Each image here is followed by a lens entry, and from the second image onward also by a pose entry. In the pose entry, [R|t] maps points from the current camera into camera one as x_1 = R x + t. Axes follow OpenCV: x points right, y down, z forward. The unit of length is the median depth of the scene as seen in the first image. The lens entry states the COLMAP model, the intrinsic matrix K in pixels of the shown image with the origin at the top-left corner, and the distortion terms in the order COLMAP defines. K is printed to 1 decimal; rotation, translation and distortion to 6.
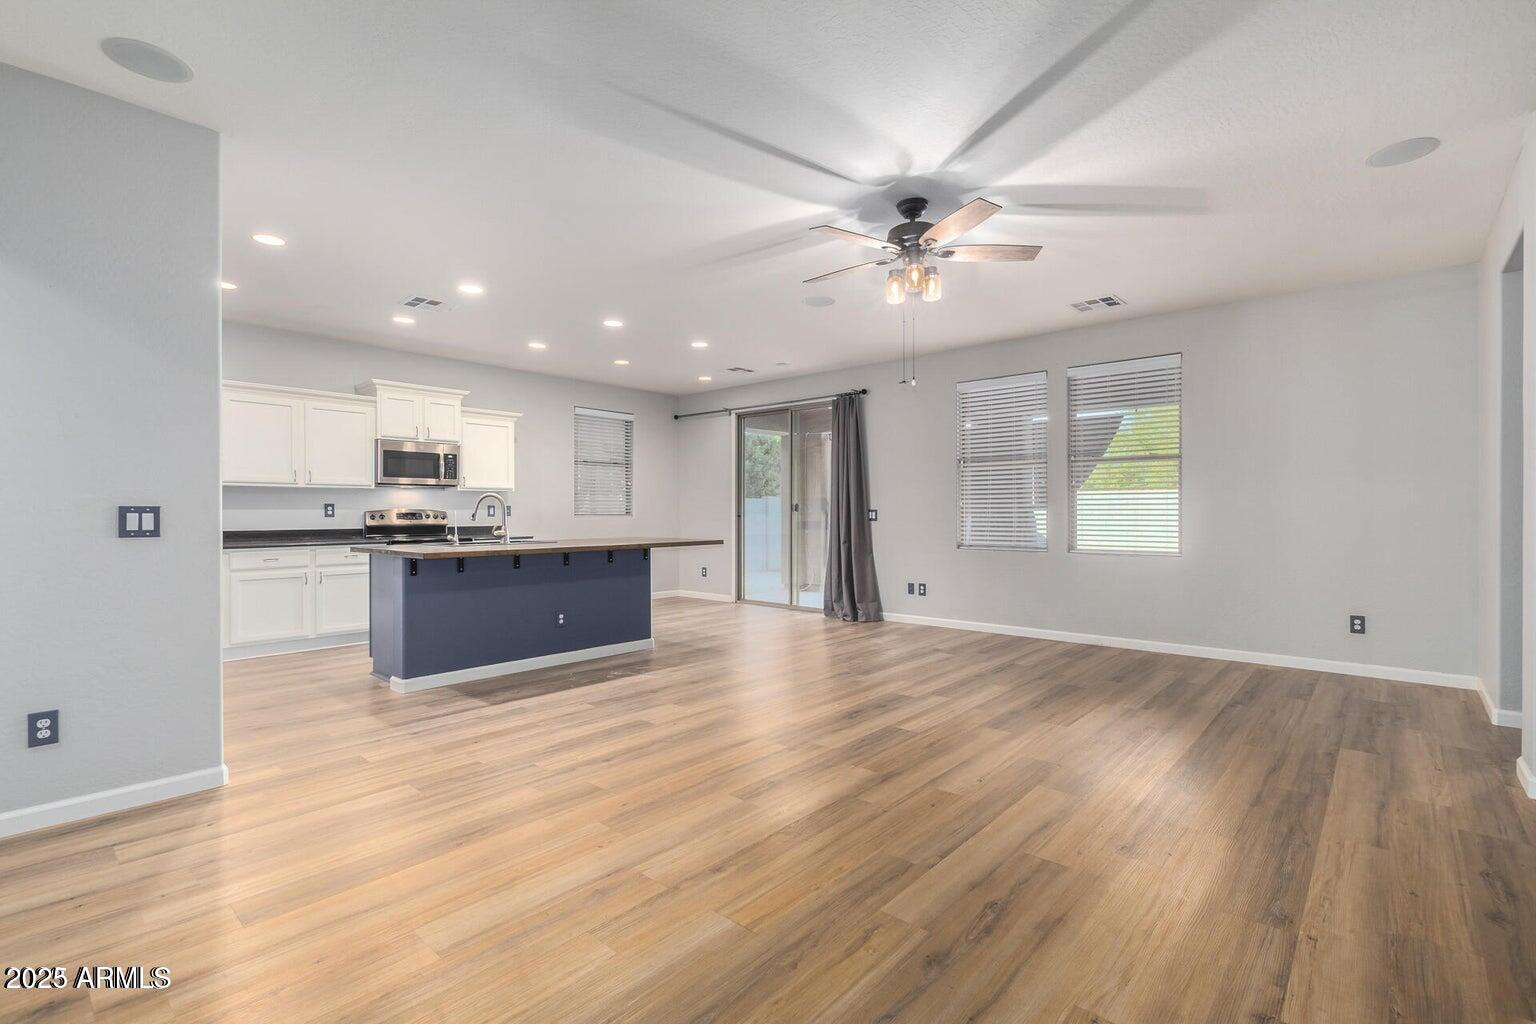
lens RADIAL K [[698.8, 0, 771.2], [0, 698.8, 515.0], [0, 0, 1]] dist [-0.001720, -0.000386]
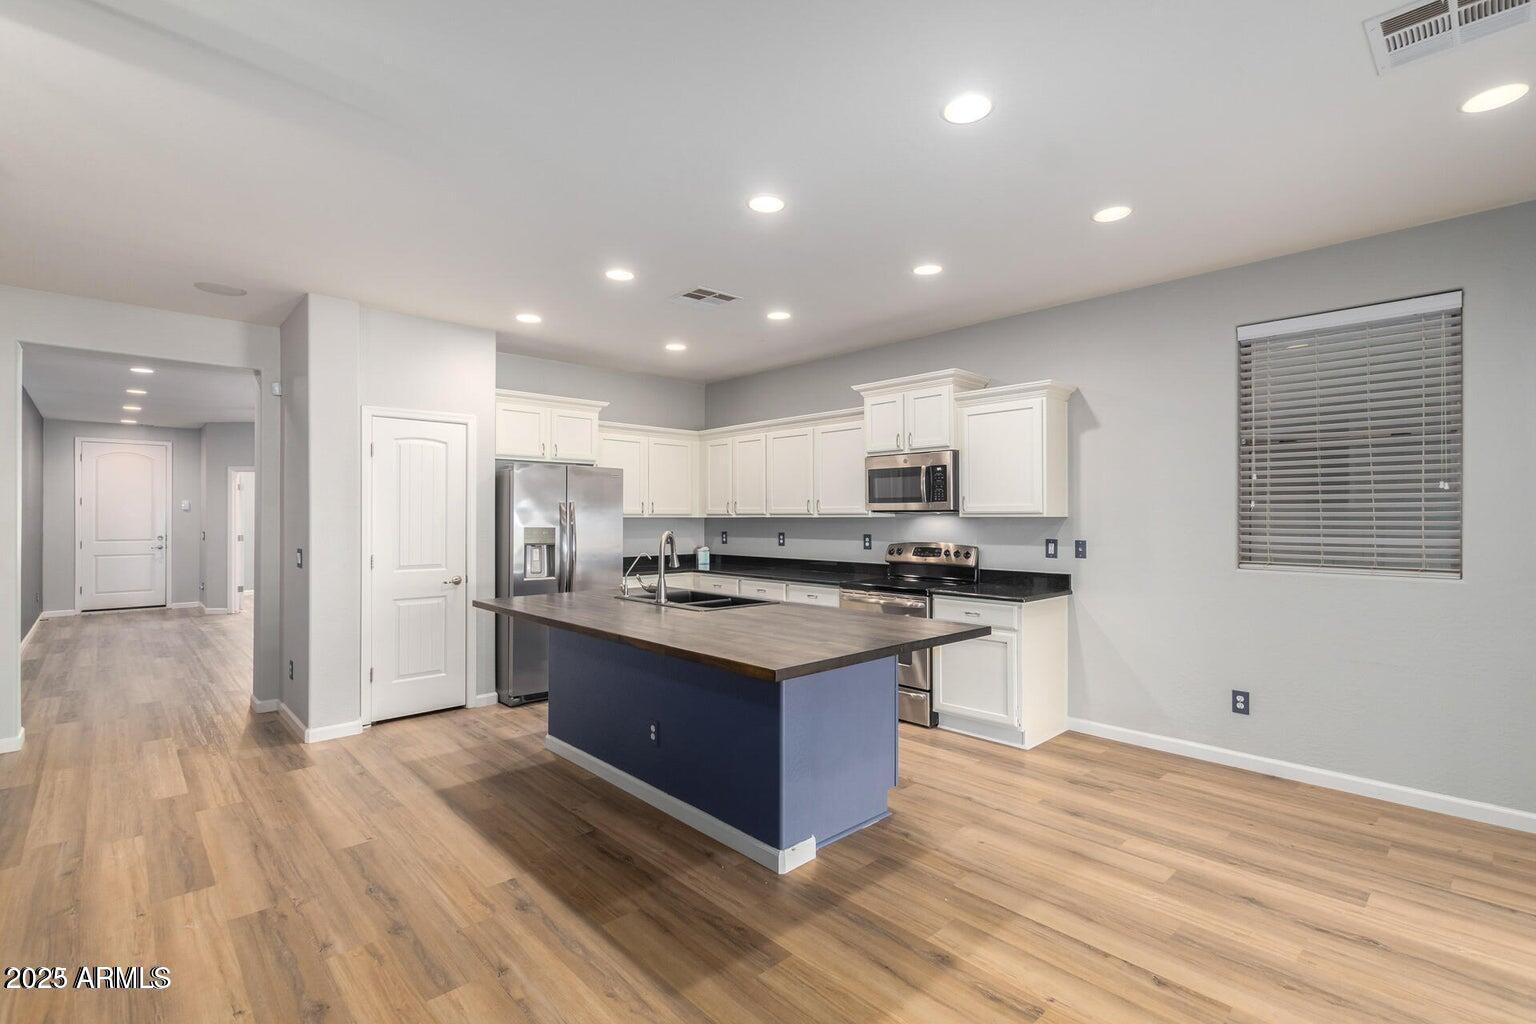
lens RADIAL K [[698.8, 0, 771.2], [0, 698.8, 515.0], [0, 0, 1]] dist [-0.001720, -0.000386]
pose [[-0.086234, -0.003320, -0.996269, 0.332764], [-0.003162, 0.999990, -0.003059, -0.047741], [0.996270, 0.002887, -0.086244, 1.213496]]
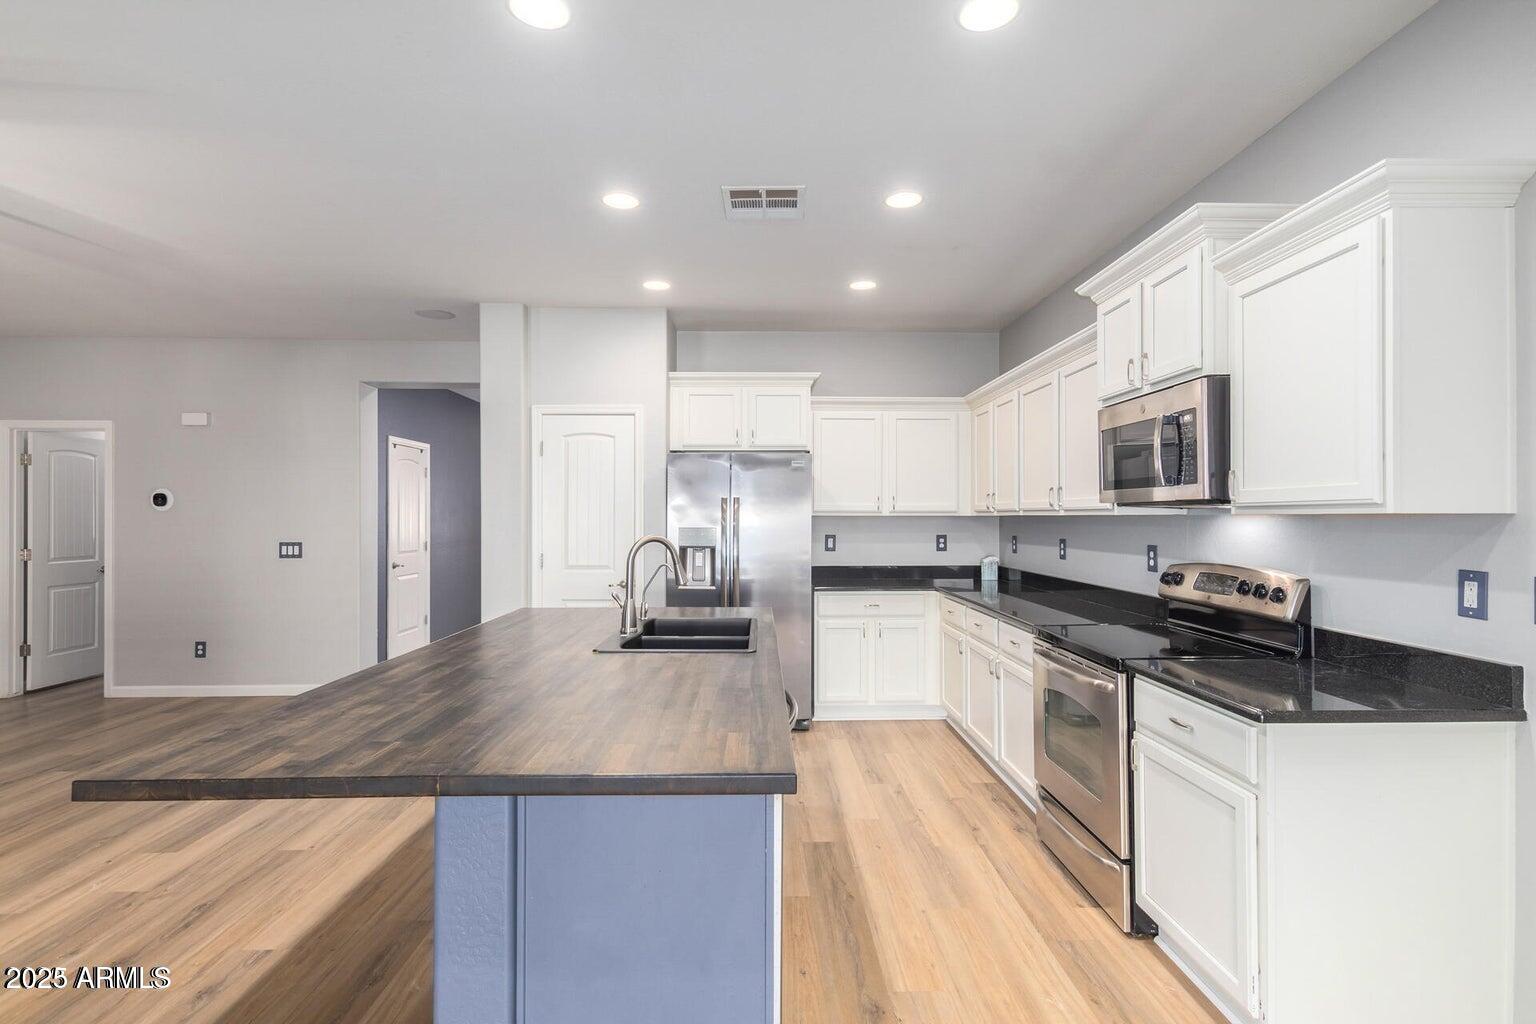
lens RADIAL K [[750.9, 0, 768.0], [0, 750.9, 512.0], [0, 0, 1]] dist [0.002878, -0.000053]
pose [[-0.727925, -0.002062, -0.685654, -0.074234], [-0.000790, 0.999997, -0.002169, -0.049219], [0.685656, -0.001037, -0.727925, 1.530616]]
